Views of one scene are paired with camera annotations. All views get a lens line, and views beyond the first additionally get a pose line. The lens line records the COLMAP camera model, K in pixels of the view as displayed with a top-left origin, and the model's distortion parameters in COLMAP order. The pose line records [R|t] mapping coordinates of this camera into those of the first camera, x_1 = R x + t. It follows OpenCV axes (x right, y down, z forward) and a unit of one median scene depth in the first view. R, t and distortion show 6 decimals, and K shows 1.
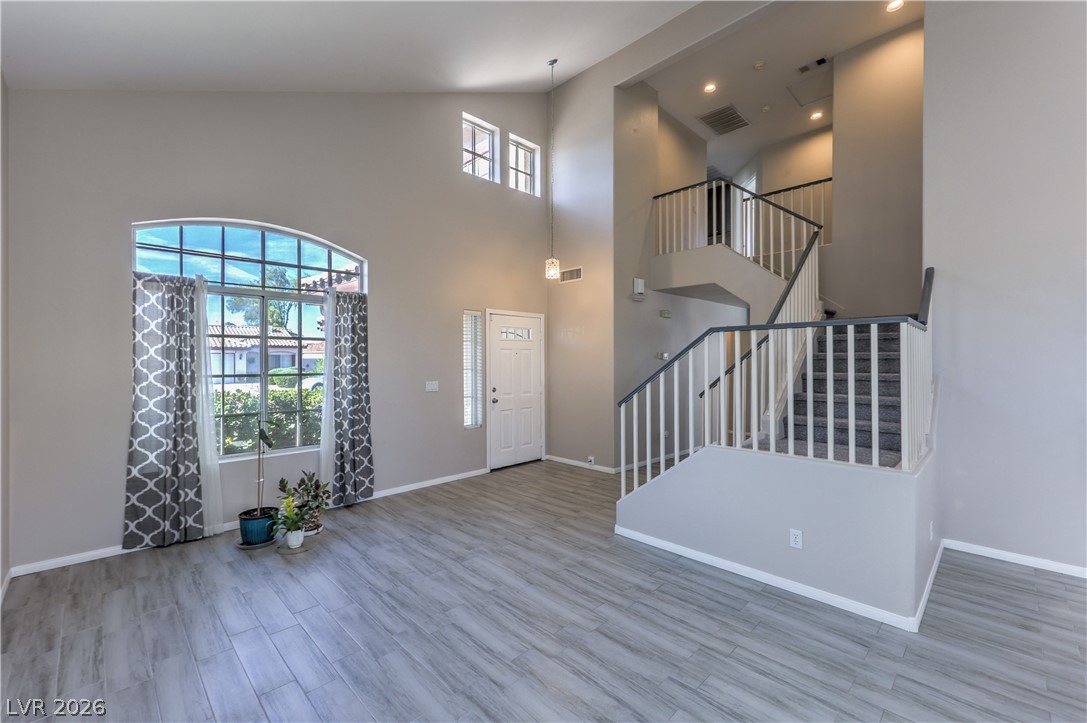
lens RADIAL K [[456.5, 0, 544.1], [0, 456.5, 358.3], [0, 0, 1]] dist [0.006800, 0.000234]
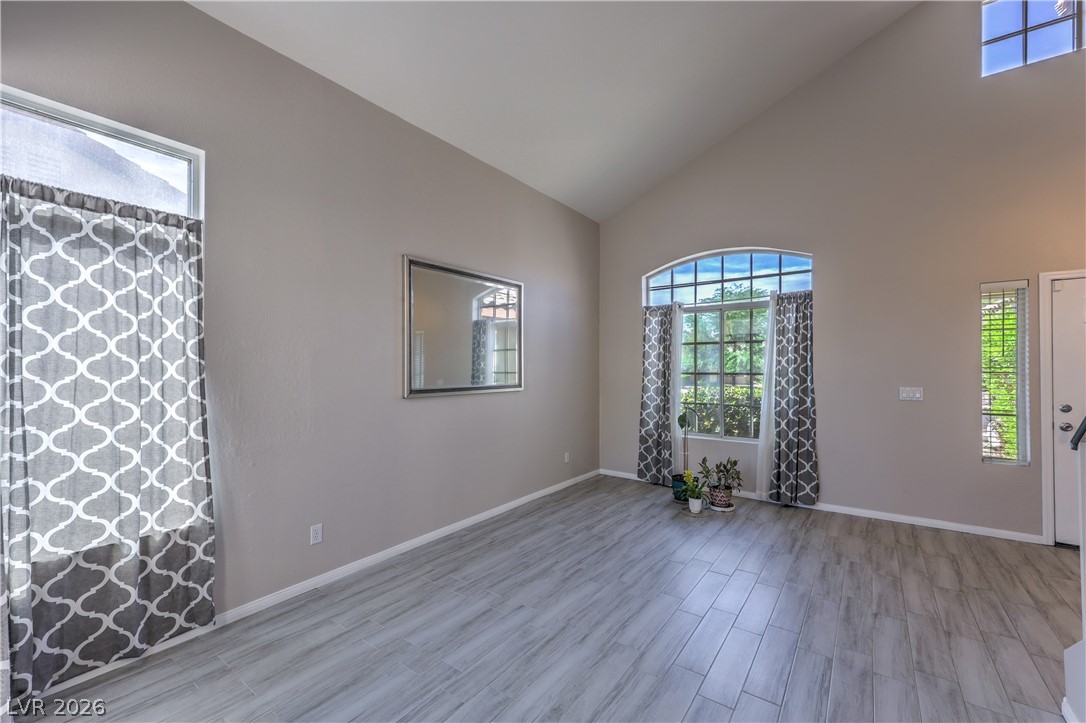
lens RADIAL K [[444.4, 0, 563.0], [0, 444.4, 366.4], [0, 0, 1]] dist [0.010209, -0.001085]
pose [[0.179327, -0.002802, -0.983785, 0.571932], [0.005436, 0.999983, -0.001857, 0.020876], [0.983774, -0.005015, 0.179340, 0.440660]]
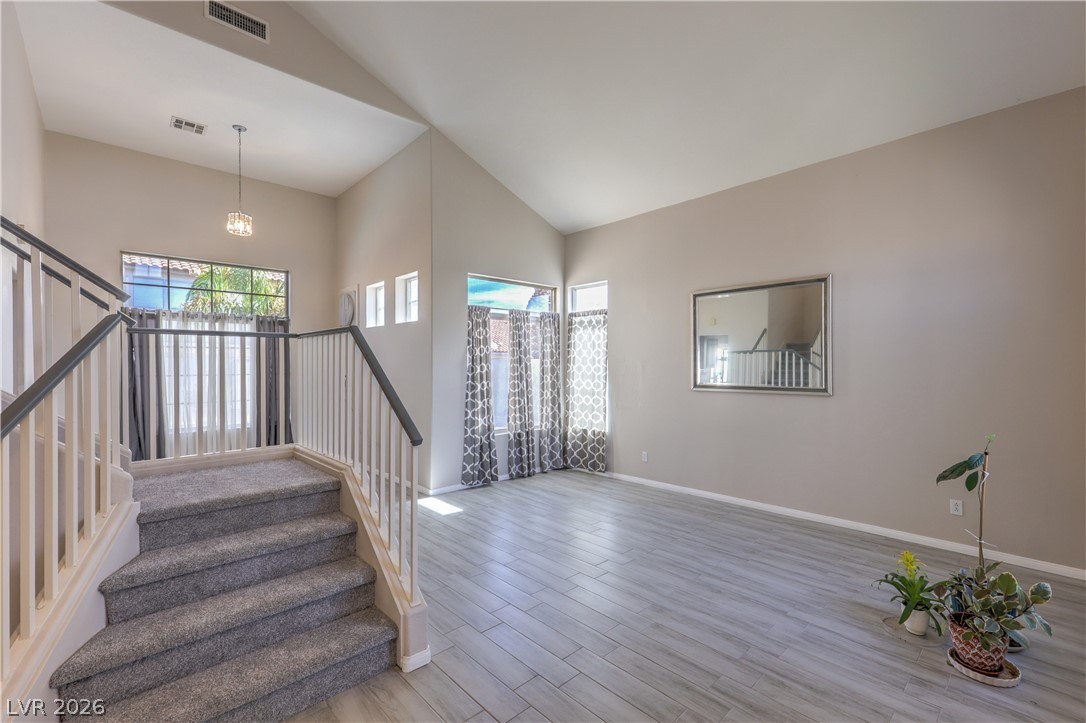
lens RADIAL K [[462.7, 0, 551.2], [0, 462.7, 365.6], [0, 0, 1]] dist [0.003062, 0.000345]
pose [[-0.999605, 0.005179, 0.027633, -0.018774], [0.005064, 0.999978, -0.004236, 0.012873], [-0.027654, -0.004095, -0.999609, 1.723797]]
